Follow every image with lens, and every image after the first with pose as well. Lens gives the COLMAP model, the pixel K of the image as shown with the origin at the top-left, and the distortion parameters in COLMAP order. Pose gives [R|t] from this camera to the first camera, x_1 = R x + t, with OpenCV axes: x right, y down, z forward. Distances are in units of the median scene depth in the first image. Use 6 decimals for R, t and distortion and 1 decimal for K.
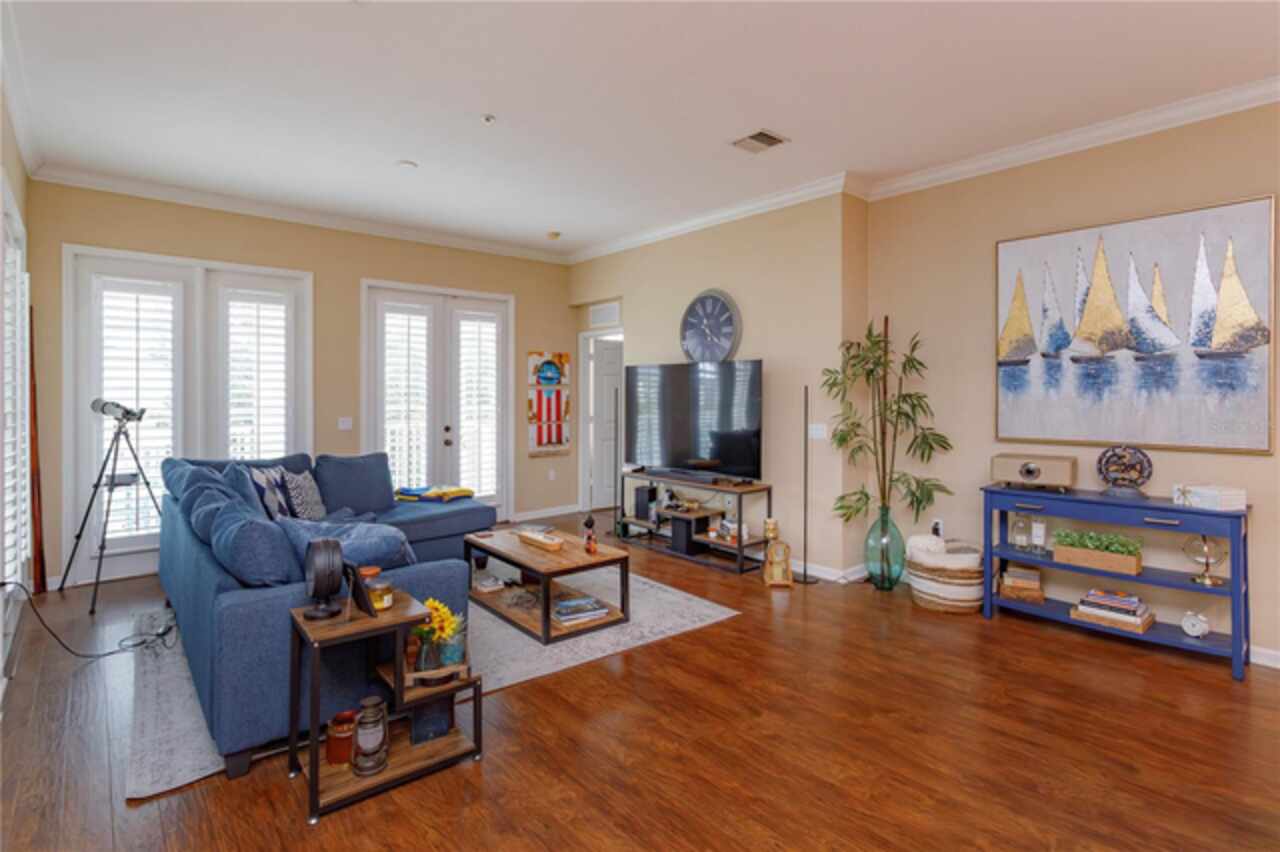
lens RADIAL K [[633.9, 0, 639.0], [0, 633.9, 394.8], [0, 0, 1]] dist [-0.000575, 0.000092]
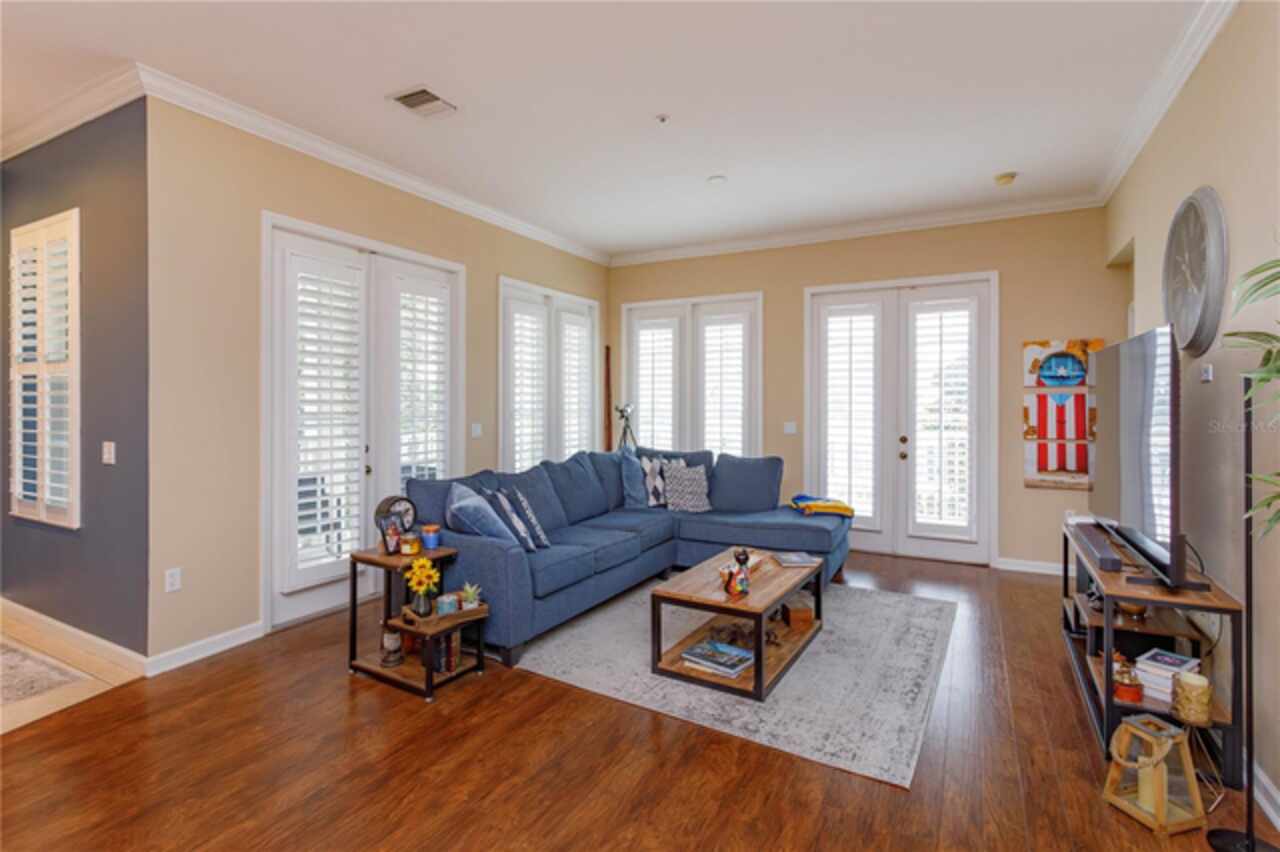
lens RADIAL K [[612.5, 0, 635.6], [0, 612.5, 401.2], [0, 0, 1]] dist [0.014507, 0.000625]
pose [[0.343412, 0.003496, -0.939178, 0.452021], [-0.000556, 0.999994, 0.003519, -0.002655], [0.939185, -0.000686, 0.343412, 0.442500]]
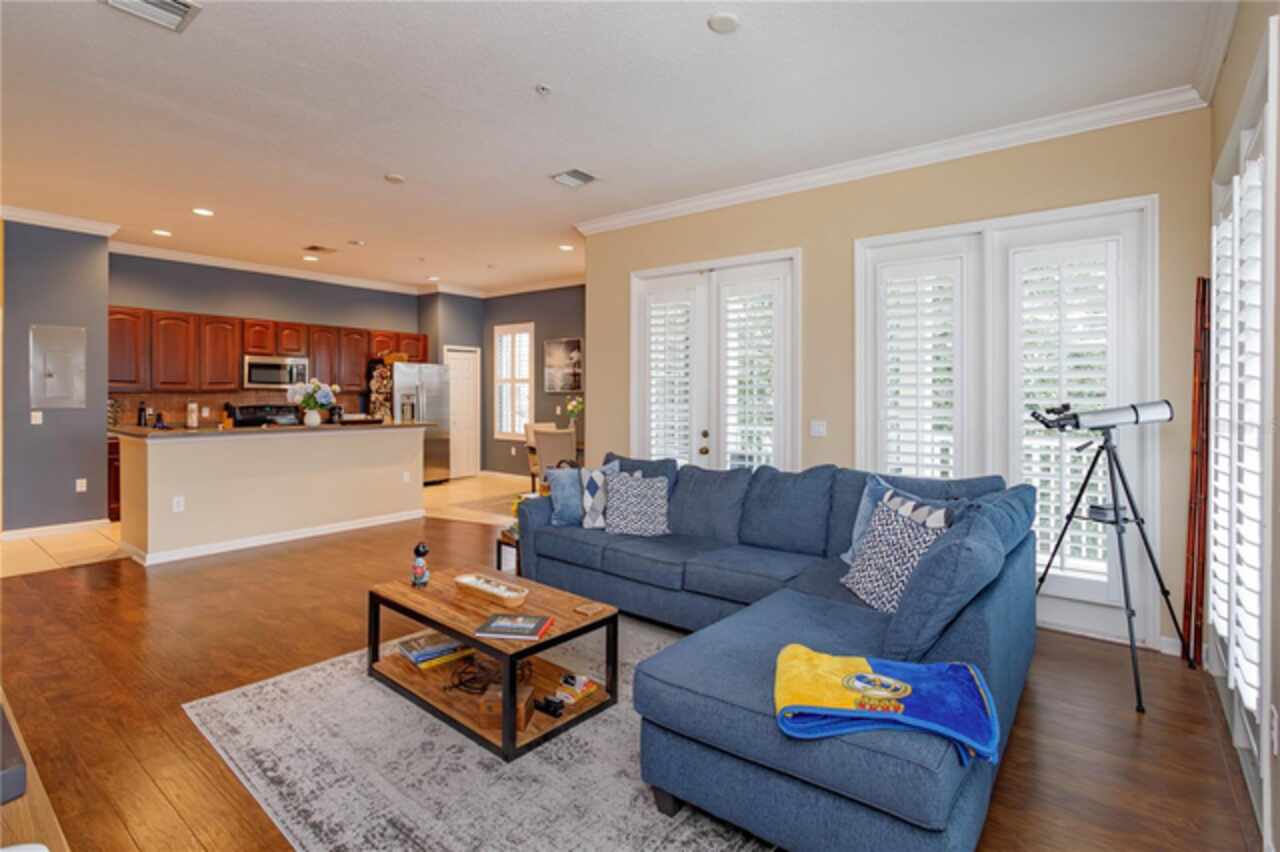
lens RADIAL K [[616.5, 0, 643.9], [0, 616.5, 415.1], [0, 0, 1]] dist [-0.000769, -0.000232]
pose [[-0.982351, -0.013528, -0.186557, -0.147453], [-0.016618, 0.999749, 0.015013, 0.016430], [0.186307, 0.017848, -0.982329, 1.312403]]
